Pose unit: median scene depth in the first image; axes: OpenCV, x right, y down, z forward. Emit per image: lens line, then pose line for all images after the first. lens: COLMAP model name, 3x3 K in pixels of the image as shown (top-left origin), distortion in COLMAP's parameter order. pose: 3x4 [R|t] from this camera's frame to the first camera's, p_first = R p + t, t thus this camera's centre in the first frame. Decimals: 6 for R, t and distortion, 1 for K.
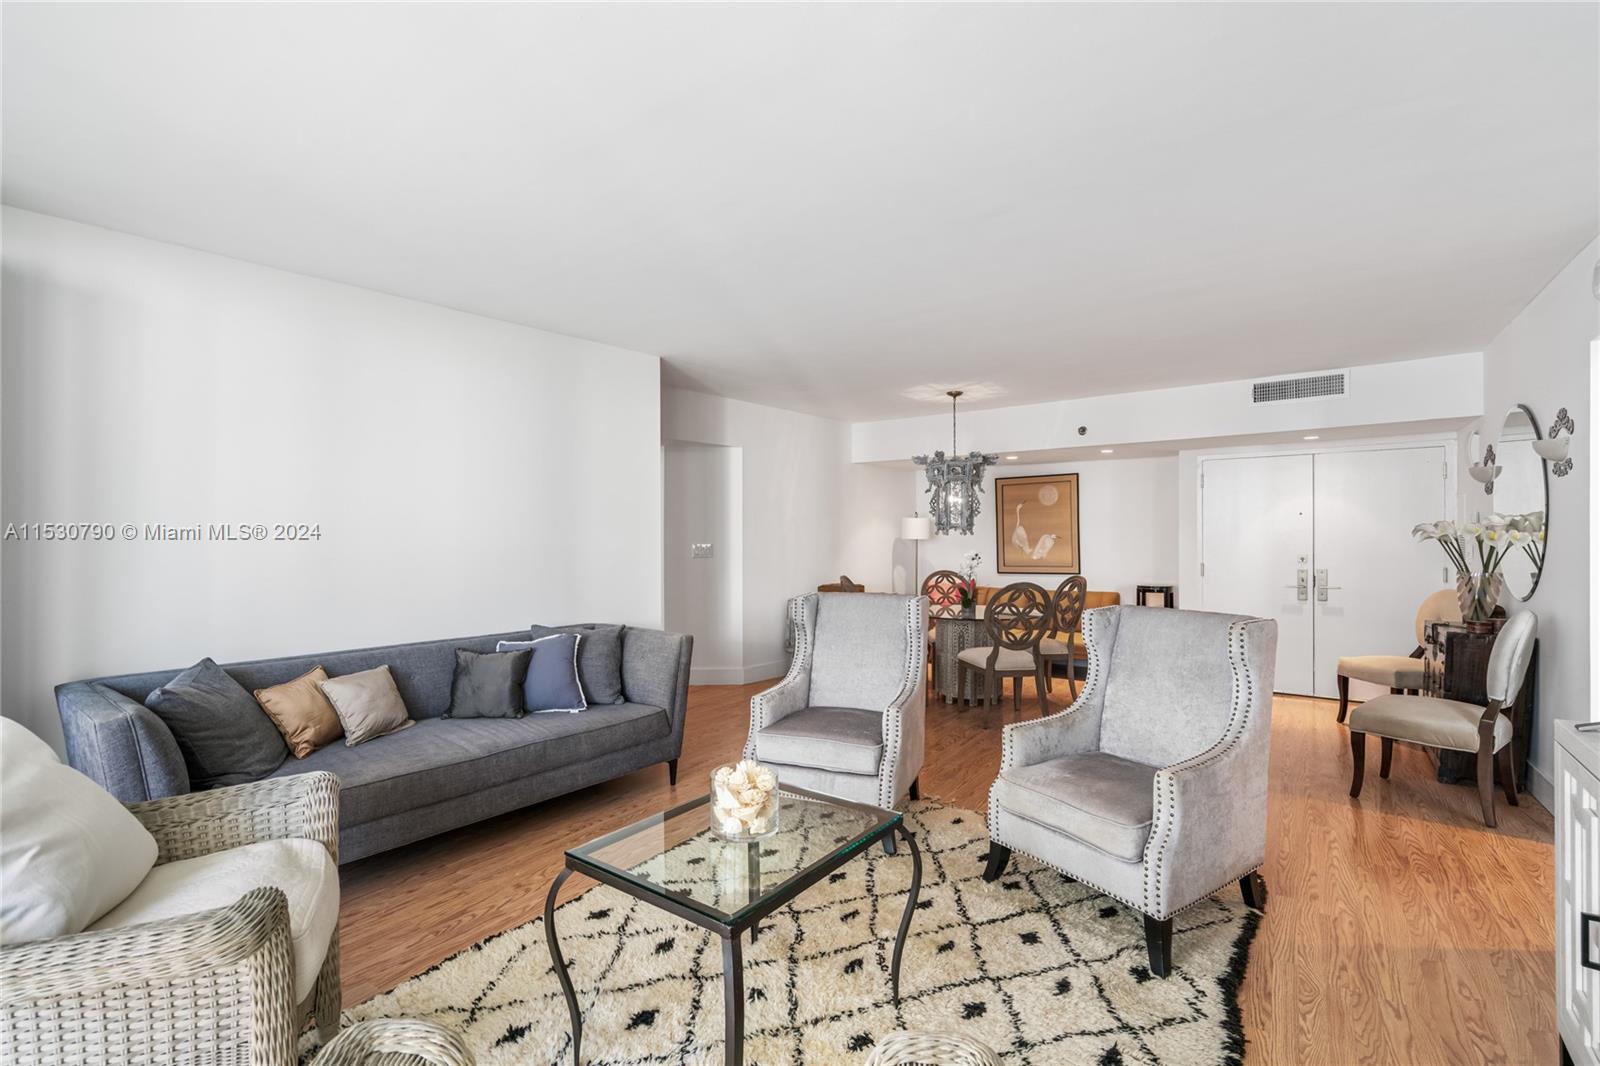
lens RADIAL K [[727.4, 0, 800.0], [0, 727.4, 533.0], [0, 0, 1]] dist [-0.005241, 0.000377]
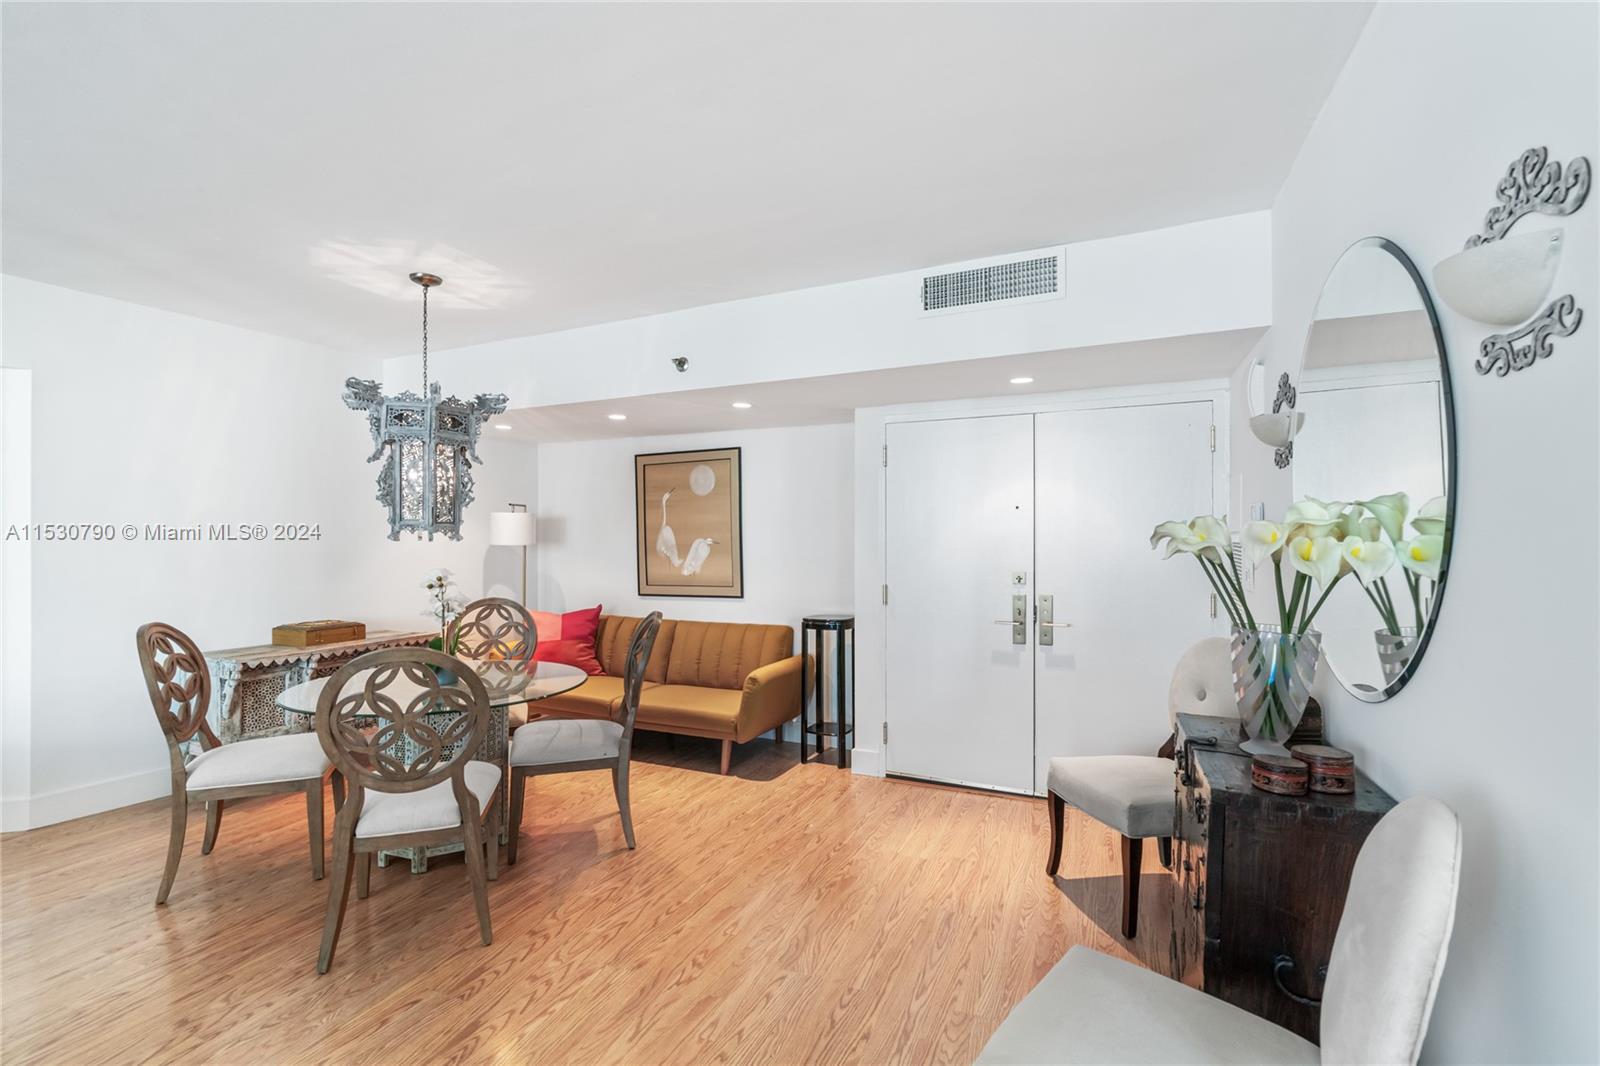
lens RADIAL K [[727.4, 0, 800.0], [0, 727.4, 533.0], [0, 0, 1]] dist [-0.005241, 0.000377]
pose [[0.978735, 0.001655, 0.205123, 0.414867], [-0.001519, 0.999999, -0.000821, -0.003559], [-0.205124, 0.000492, 0.978736, 0.461731]]
